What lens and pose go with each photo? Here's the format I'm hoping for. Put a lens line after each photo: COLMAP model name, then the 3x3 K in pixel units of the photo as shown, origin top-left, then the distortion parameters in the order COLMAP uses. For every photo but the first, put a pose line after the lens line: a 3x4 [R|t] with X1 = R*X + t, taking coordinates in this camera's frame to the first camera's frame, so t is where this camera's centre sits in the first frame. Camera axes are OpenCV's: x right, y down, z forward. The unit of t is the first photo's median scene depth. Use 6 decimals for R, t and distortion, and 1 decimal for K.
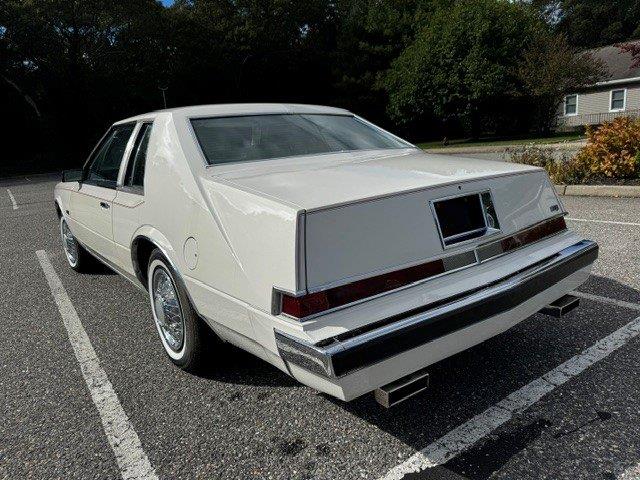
lens RADIAL K [[452.0, 0, 320.0], [0, 452.0, 240.0], [0, 0, 1]] dist [0.002763, -0.002223]
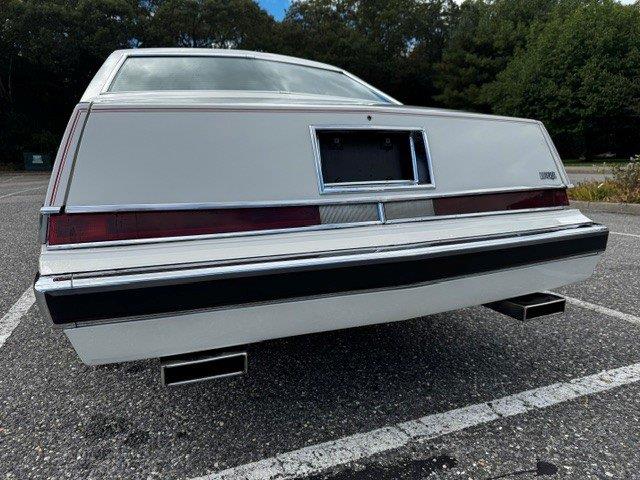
lens RADIAL K [[452.2, 0, 320.0], [0, 452.2, 240.0], [0, 0, 1]] dist [-0.004144, -0.000629]
pose [[0.972897, 0.090577, -0.212760, 0.214989], [-0.097611, 0.994964, -0.022770, 0.055934], [0.209626, 0.042920, 0.976839, 0.147200]]
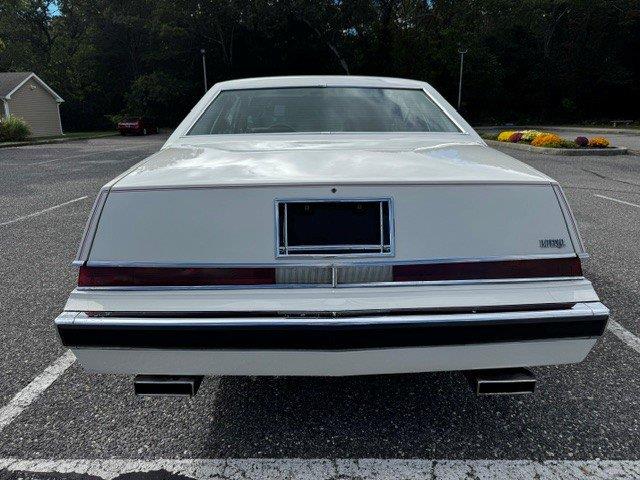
lens RADIAL K [[456.1, 0, 331.6], [0, 456.1, 236.7], [0, 0, 1]] dist [-0.004653, -0.003863]
pose [[0.809947, 0.203820, -0.549948, 0.408706], [-0.166690, 0.979003, 0.117339, -0.068064], [0.562317, -0.003367, 0.826915, 0.171993]]
